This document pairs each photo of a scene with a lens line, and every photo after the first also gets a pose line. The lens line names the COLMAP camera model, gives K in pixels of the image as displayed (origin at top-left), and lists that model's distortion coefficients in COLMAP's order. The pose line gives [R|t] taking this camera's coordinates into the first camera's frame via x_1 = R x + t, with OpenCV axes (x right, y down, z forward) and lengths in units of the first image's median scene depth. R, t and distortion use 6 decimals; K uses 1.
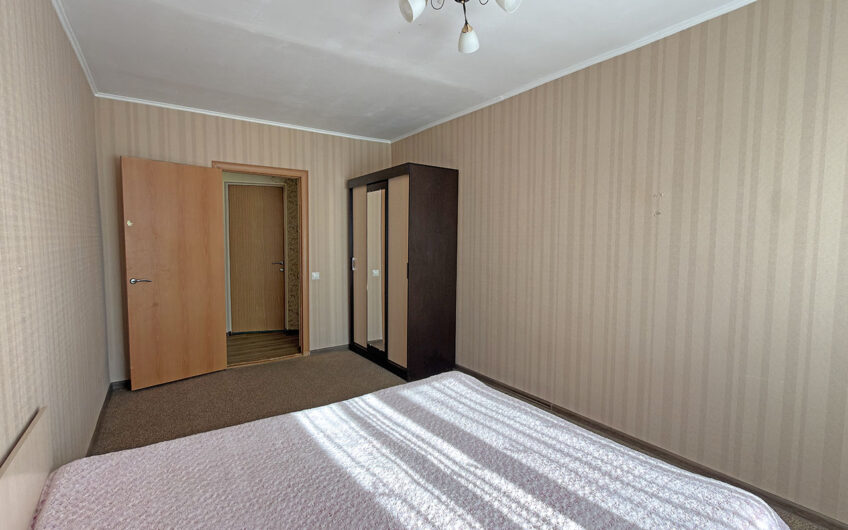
lens RADIAL K [[401.3, 0, 423.4], [0, 401.3, 268.4], [0, 0, 1]] dist [0.000497, -0.000340]
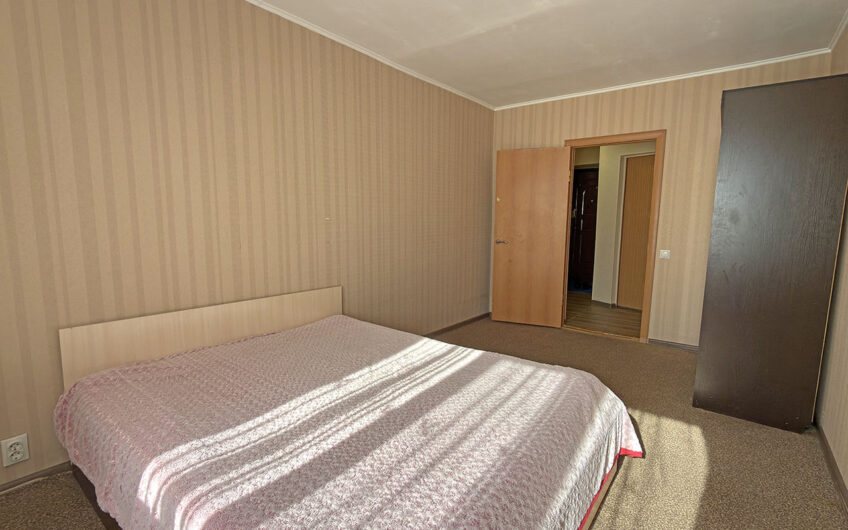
lens RADIAL K [[401.3, 0, 423.4], [0, 401.3, 268.4], [0, 0, 1]] dist [0.000497, -0.000340]
pose [[0.293445, 0.118627, -0.948587, 0.615643], [-0.077424, 0.991961, 0.100100, 0.005161], [0.952836, 0.044069, 0.300270, 0.413323]]
